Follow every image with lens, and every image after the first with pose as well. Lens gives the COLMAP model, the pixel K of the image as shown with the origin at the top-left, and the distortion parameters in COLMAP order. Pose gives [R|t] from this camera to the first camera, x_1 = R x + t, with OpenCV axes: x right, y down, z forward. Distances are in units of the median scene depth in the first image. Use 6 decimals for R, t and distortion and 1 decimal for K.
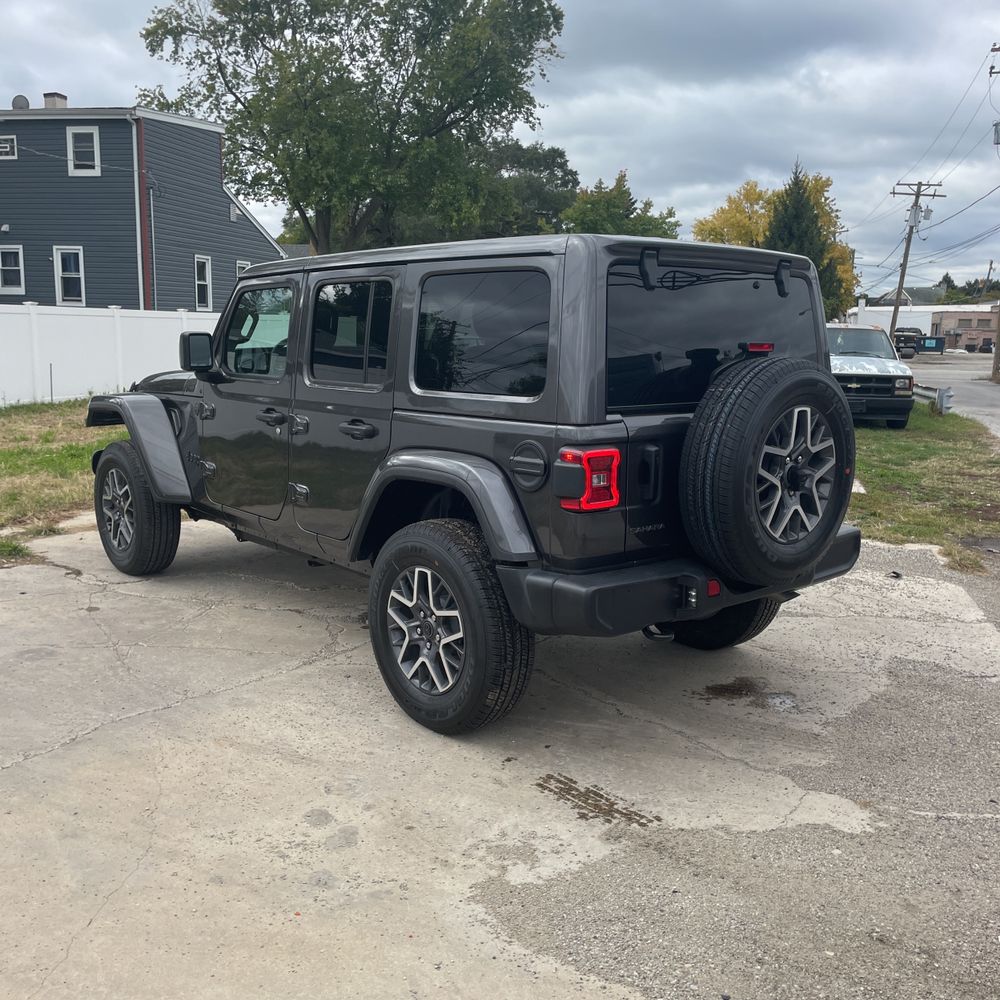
lens RADIAL K [[1011.4, 0, 491.0], [0, 1011.4, 495.8], [0, 0, 1]] dist [0.104938, -0.196491]
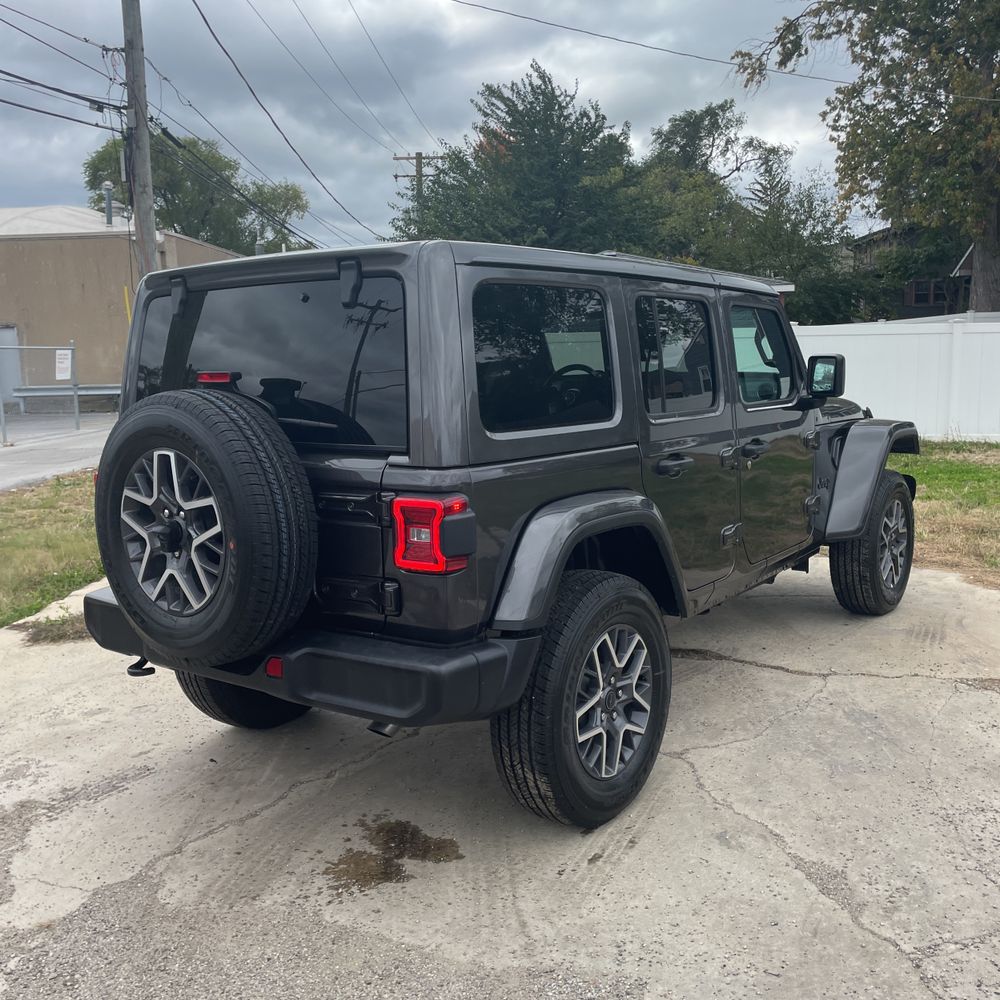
lens RADIAL K [[1001.0, 0, 498.4], [0, 1001.0, 497.9], [0, 0, 1]] dist [0.115610, -0.167585]
pose [[0.198402, 0.111660, -0.973739, 0.165822], [-0.127944, 0.987939, 0.087220, -0.022127], [0.971734, 0.107279, 0.210295, 0.157619]]
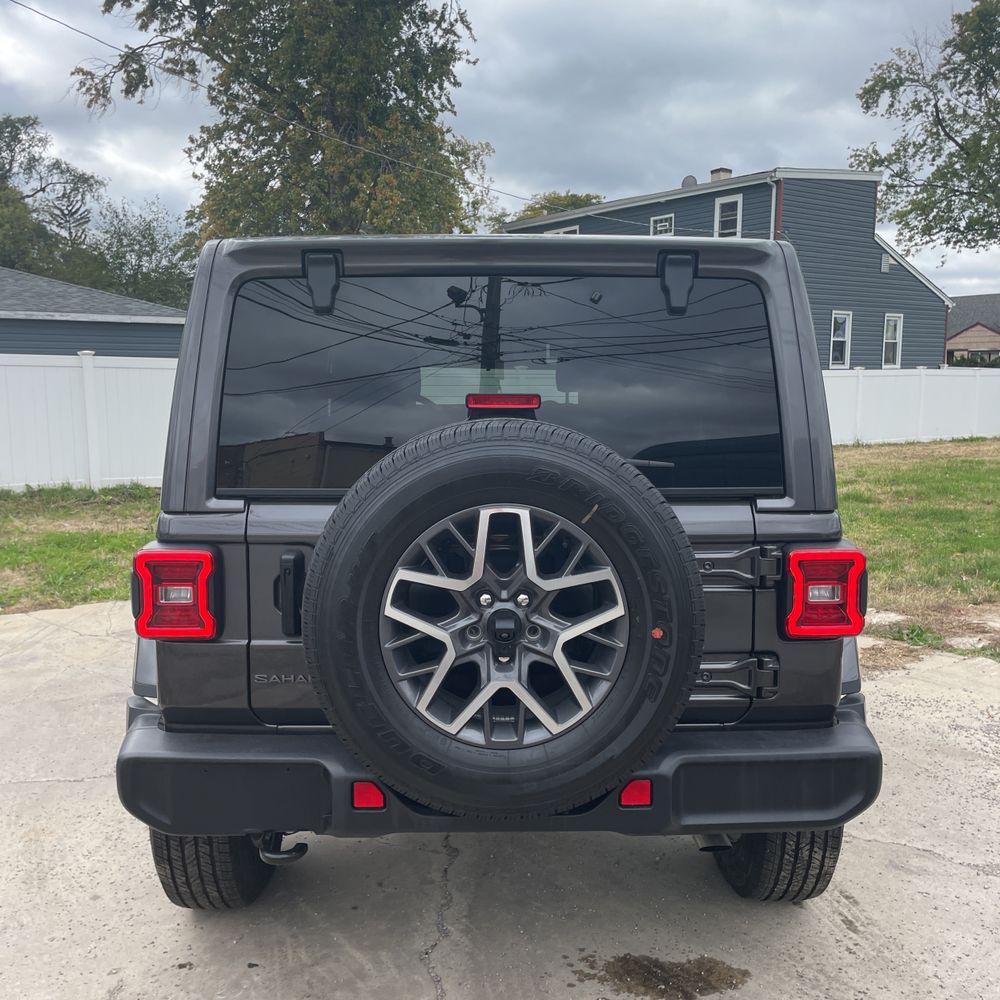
lens RADIAL K [[1003.3, 0, 496.8], [0, 1003.3, 497.8], [0, 0, 1]] dist [0.105288, -0.159110]
pose [[0.760360, 0.053971, -0.647255, 0.094957], [-0.089802, 0.995706, -0.022467, -0.011387], [0.643264, 0.075207, 0.761942, 0.083446]]
